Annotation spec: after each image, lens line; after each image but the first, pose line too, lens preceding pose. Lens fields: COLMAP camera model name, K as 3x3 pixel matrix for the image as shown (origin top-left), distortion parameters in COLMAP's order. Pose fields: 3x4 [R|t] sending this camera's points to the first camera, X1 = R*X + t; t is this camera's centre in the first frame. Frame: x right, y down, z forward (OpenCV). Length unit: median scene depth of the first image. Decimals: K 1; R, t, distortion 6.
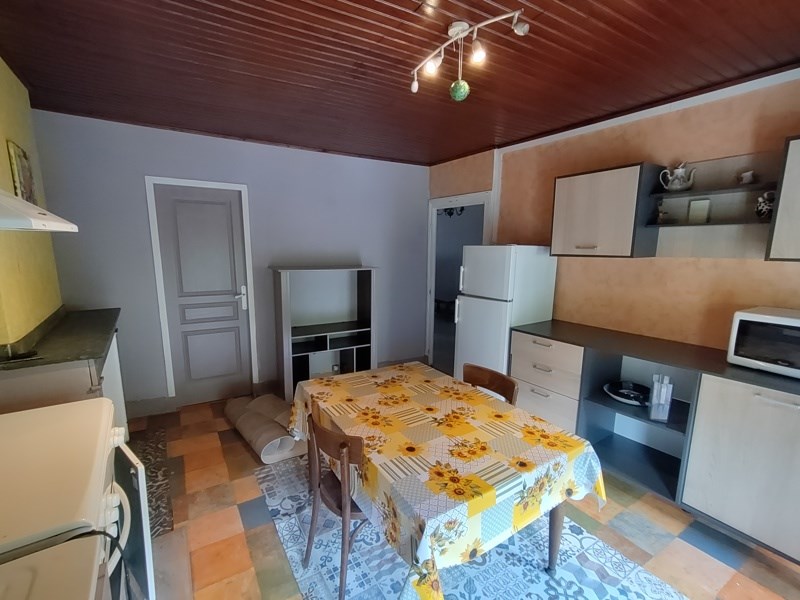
lens RADIAL K [[363.2, 0, 398.1], [0, 363.2, 298.0], [0, 0, 1]] dist [0.003741, 0.000321]
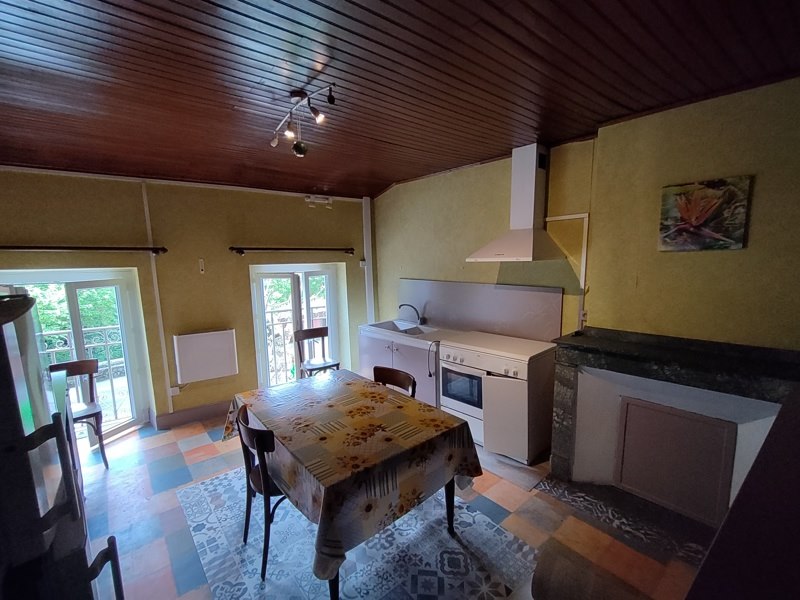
lens RADIAL K [[363.2, 0, 401.7], [0, 363.2, 306.3], [0, 0, 1]] dist [0.003741, 0.000321]
pose [[-0.989870, 0.028359, -0.139118, 0.009514], [-0.014321, 0.954909, 0.296553, -0.318489], [0.141254, 0.295542, -0.944829, 1.760306]]
